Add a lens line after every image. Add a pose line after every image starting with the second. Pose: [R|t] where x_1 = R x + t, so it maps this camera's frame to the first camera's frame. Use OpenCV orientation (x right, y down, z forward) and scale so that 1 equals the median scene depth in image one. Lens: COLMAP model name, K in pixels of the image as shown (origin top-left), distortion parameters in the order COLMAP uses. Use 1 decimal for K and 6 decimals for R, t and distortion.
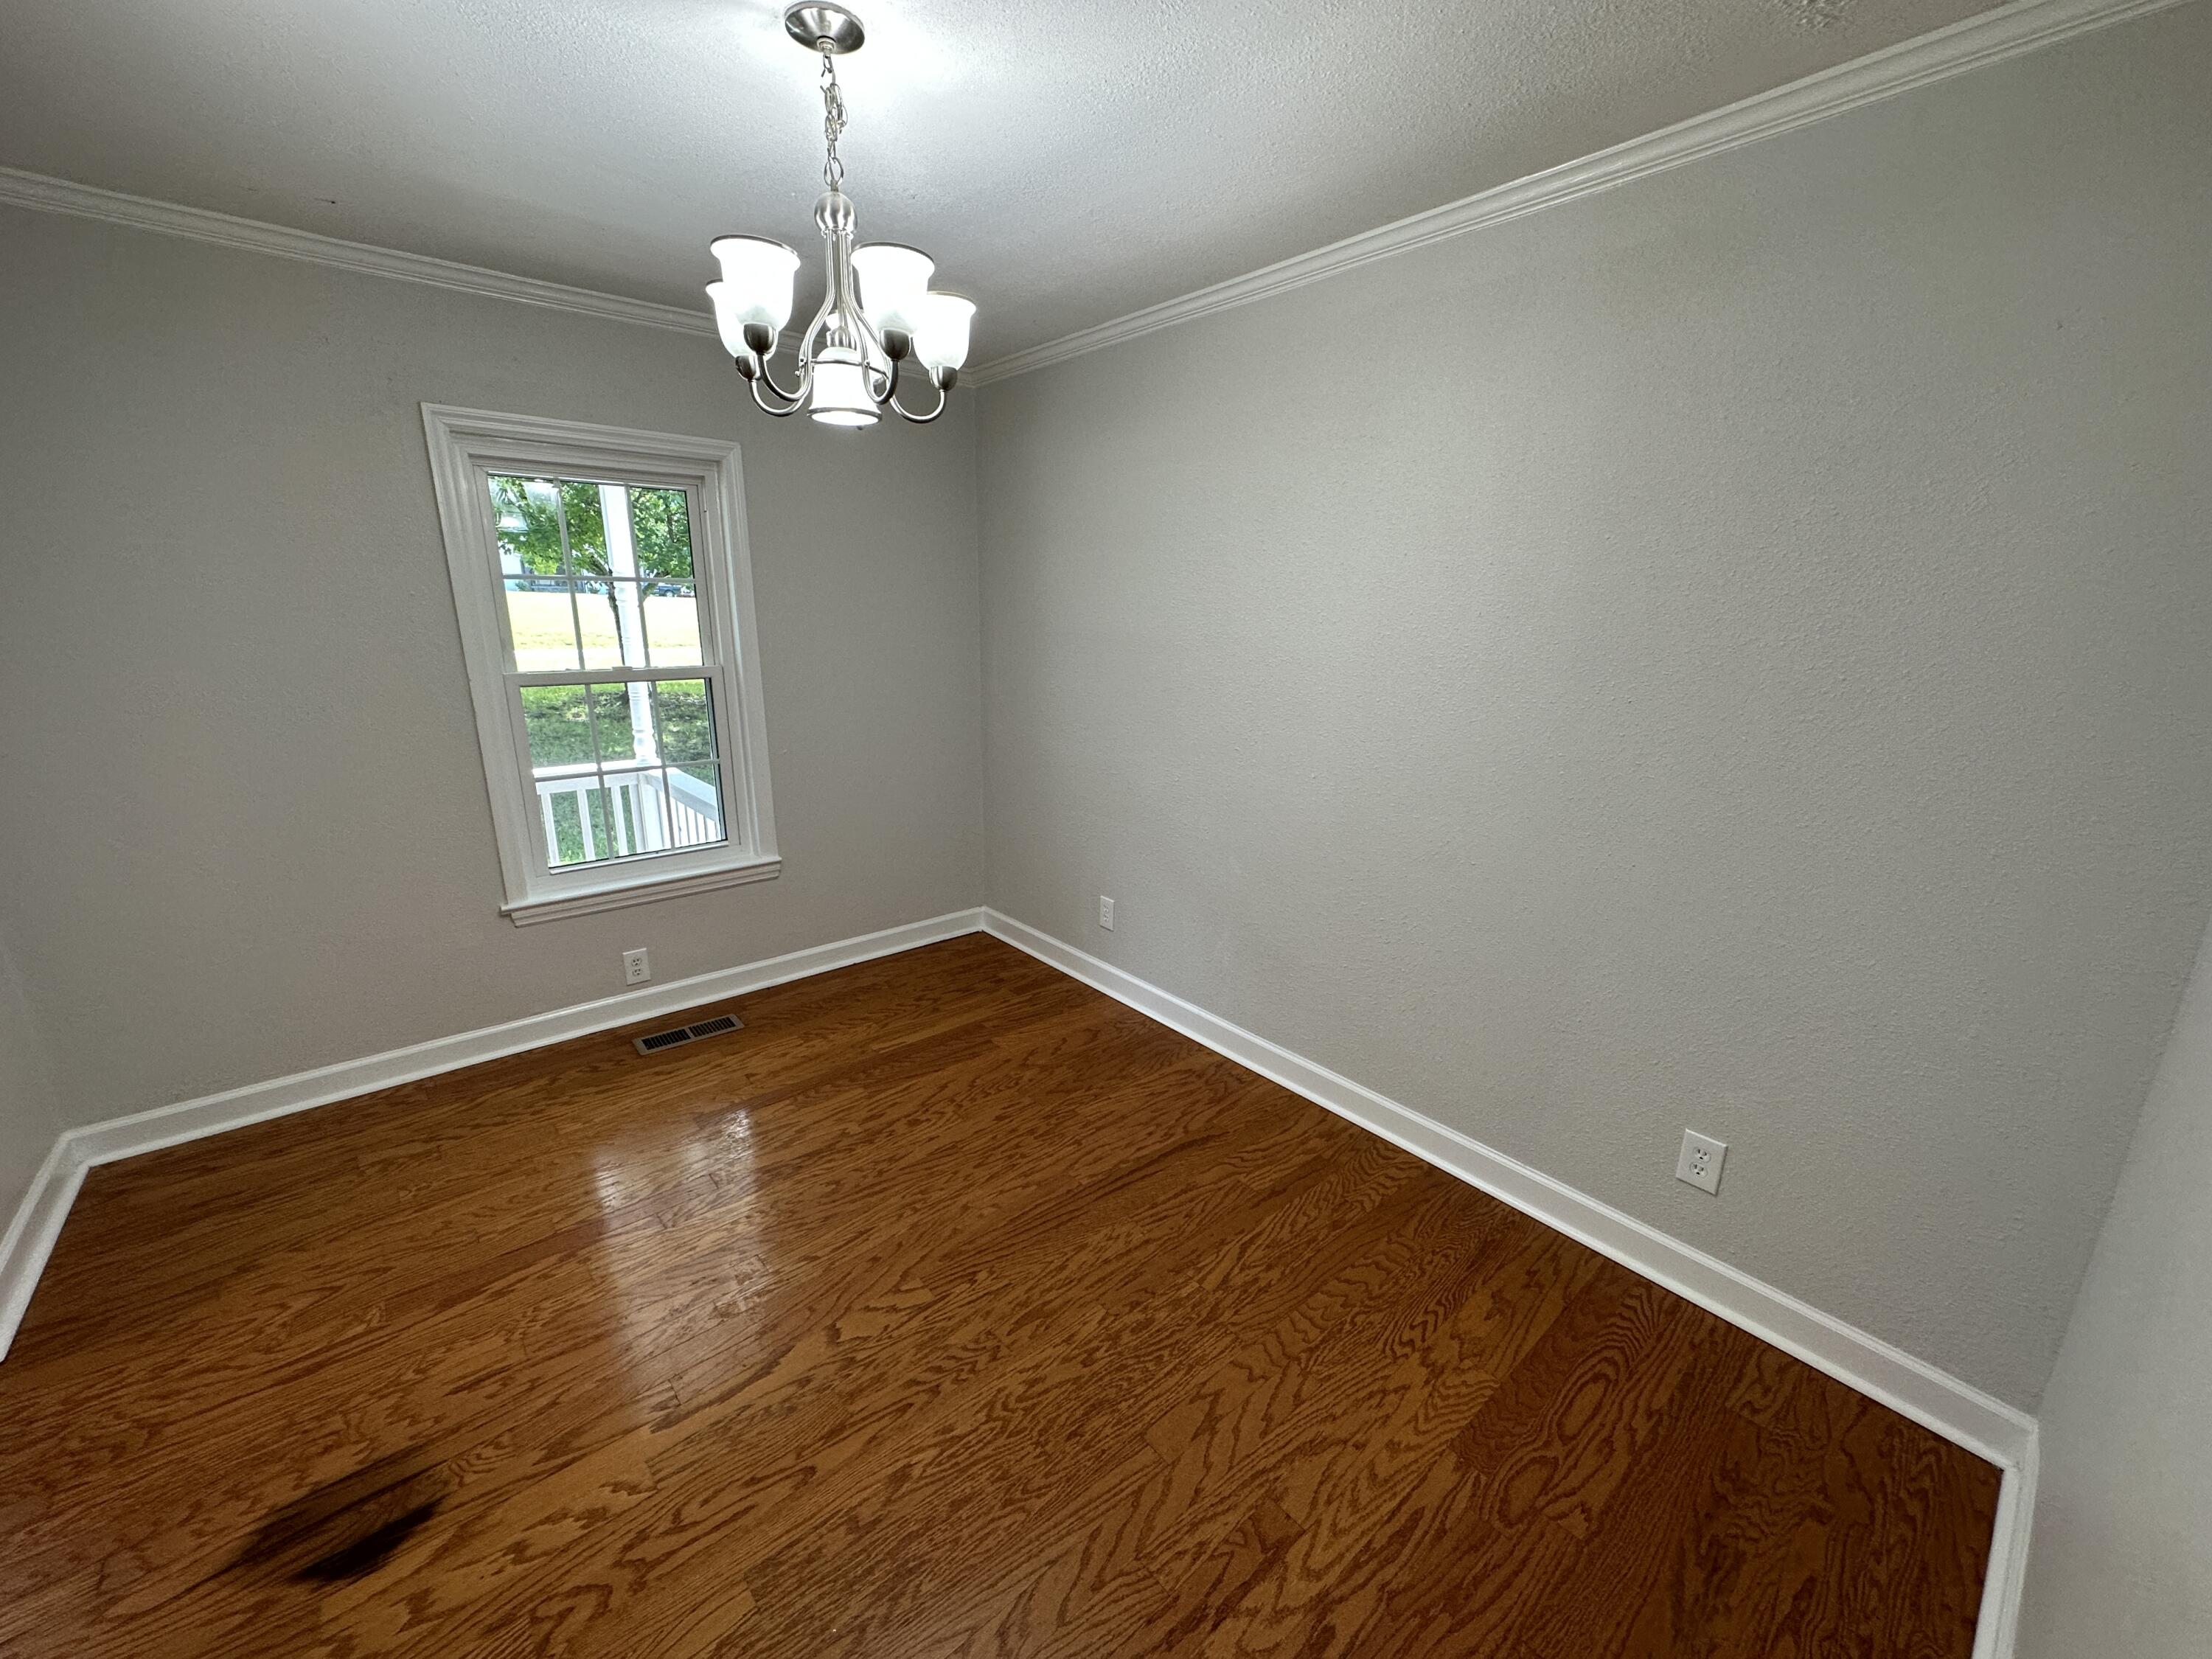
lens RADIAL K [[883.0, 0, 1106.0], [0, 883.0, 829.5], [0, 0, 1]] dist [-0.001423, 0.000064]
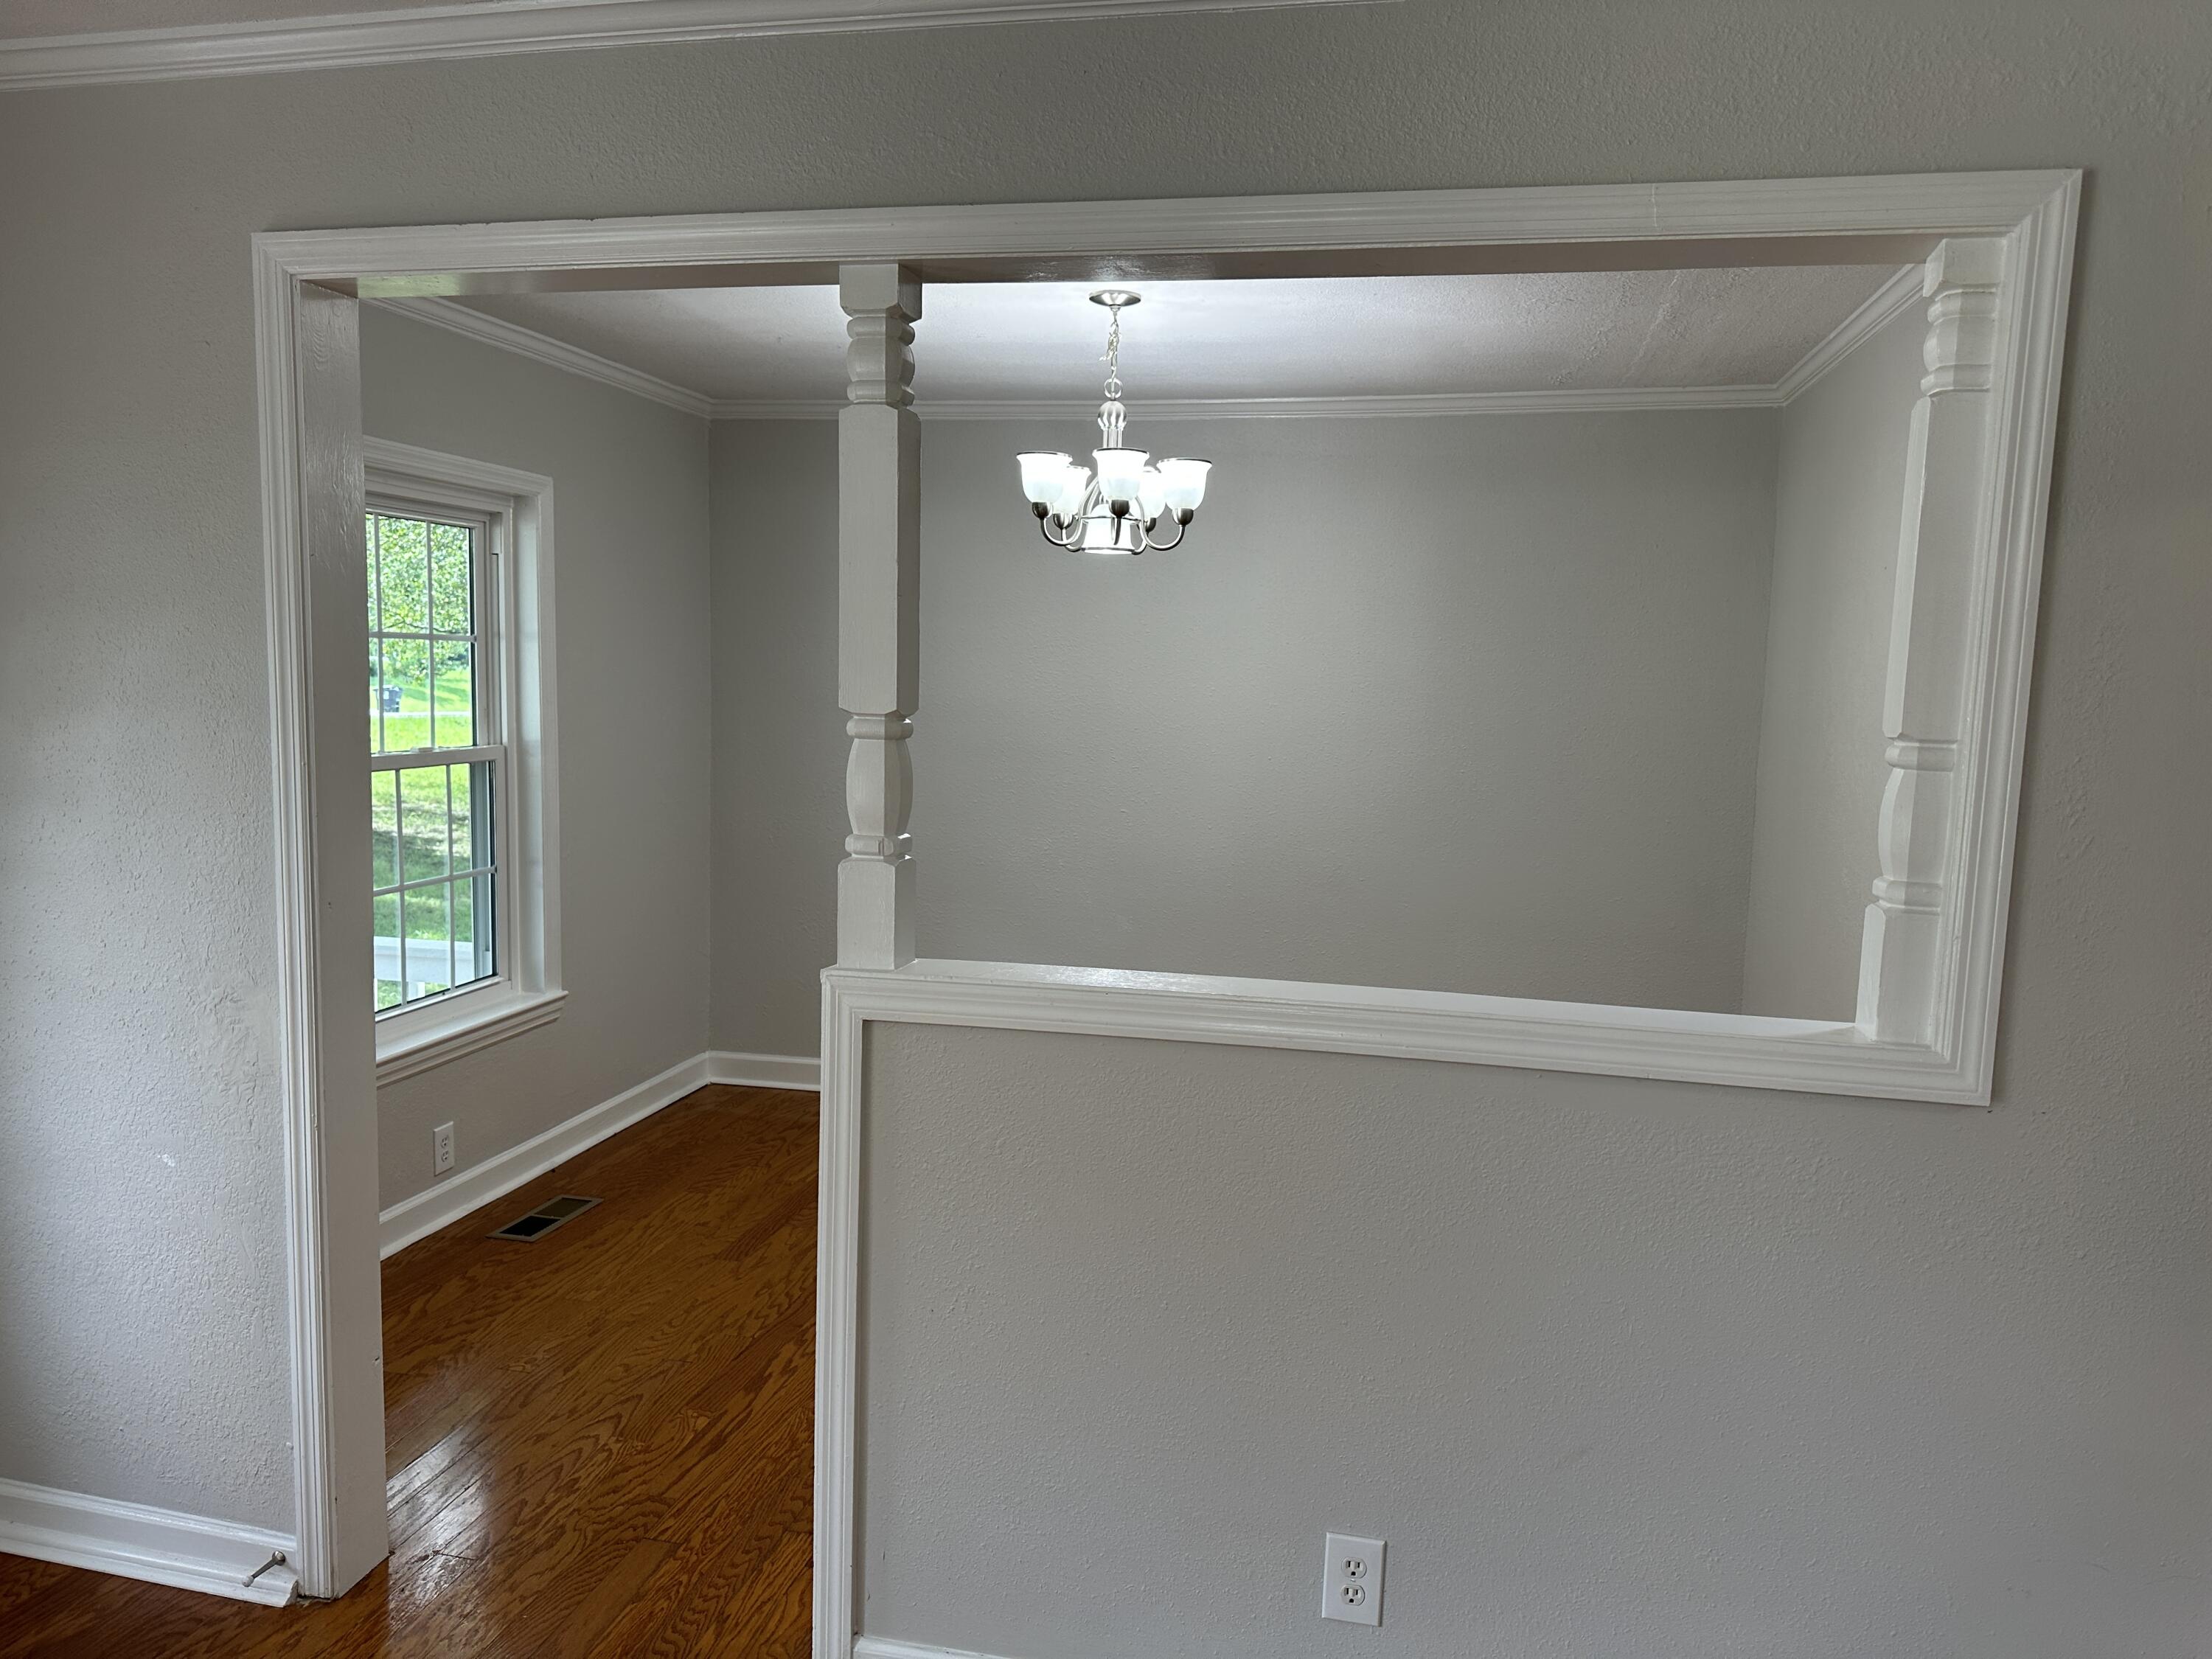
lens RADIAL K [[1535.0, 0, 1106.0], [0, 1535.0, 829.5], [0, 0, 1]] dist [0.185230, -0.376971]
pose [[0.802032, -0.053170, 0.594909, -0.856827], [0.133208, 0.986866, -0.091384, 0.085926], [-0.582237, 0.152539, 0.798581, -0.413662]]
